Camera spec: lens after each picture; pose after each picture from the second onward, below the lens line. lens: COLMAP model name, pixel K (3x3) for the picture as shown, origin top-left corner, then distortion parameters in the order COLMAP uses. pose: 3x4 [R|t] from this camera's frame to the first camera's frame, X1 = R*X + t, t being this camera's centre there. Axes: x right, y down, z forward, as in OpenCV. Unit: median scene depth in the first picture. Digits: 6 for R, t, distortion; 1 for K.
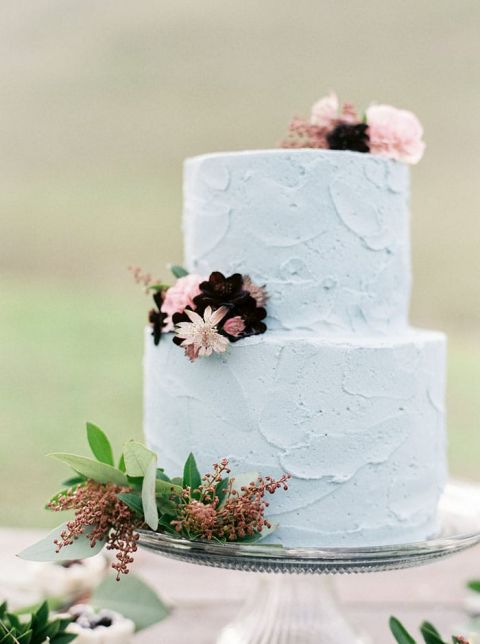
lens RADIAL K [[1130.7, 0, 240.0], [0, 1130.7, 322.0], [0, 0, 1]] dist [-0.087877, -0.075706]
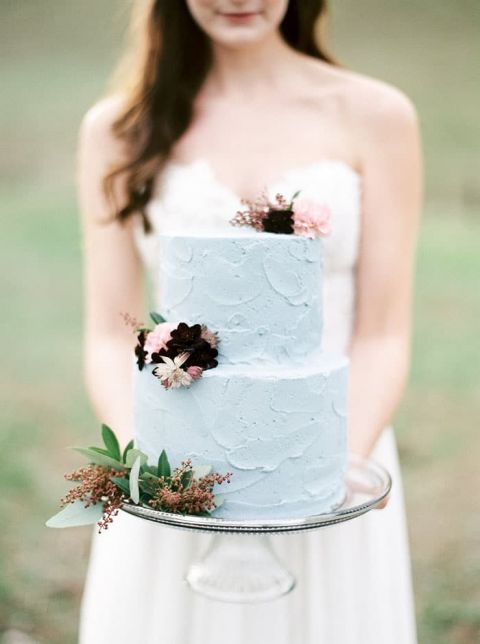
lens RADIAL K [[1130.7, 0, 240.0], [0, 1130.7, 322.0], [0, 0, 1]] dist [-0.087877, -0.075706]
pose [[0.999950, 0.000990, 0.009909, 0.036904], [-0.001909, 0.995649, 0.093169, -0.177438], [-0.009773, -0.093183, 0.995601, -0.406921]]
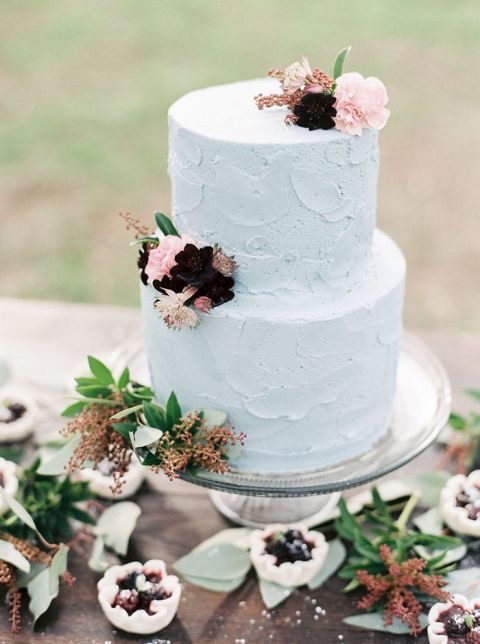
lens RADIAL K [[1130.7, 0, 240.0], [0, 1130.7, 322.0], [0, 0, 1]] dist [-0.087877, -0.075706]
pose [[0.994334, 0.034012, -0.100708, 0.144912], [0.015721, 0.889951, 0.455785, -0.489480], [0.105127, -0.454786, 0.884374, -0.027429]]
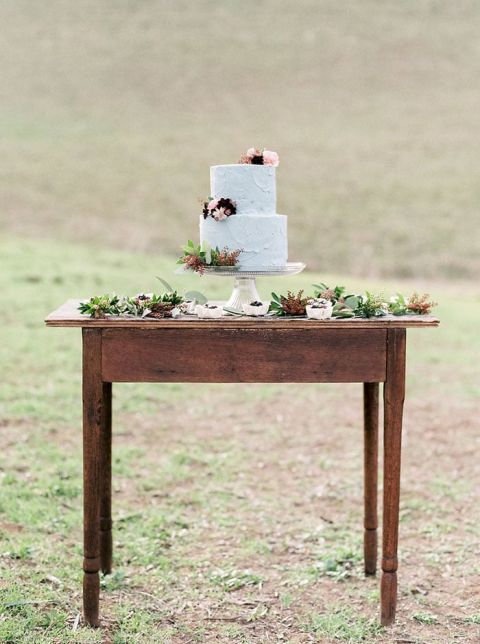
lens RADIAL K [[1130.7, 0, 240.0], [0, 1130.7, 322.0], [0, 0, 1]] dist [-0.087877, -0.075706]
pose [[0.997739, -0.021641, 0.063628, -0.206899], [0.018778, 0.998799, 0.045252, 0.194581], [-0.064531, -0.043955, 0.996947, -2.706226]]
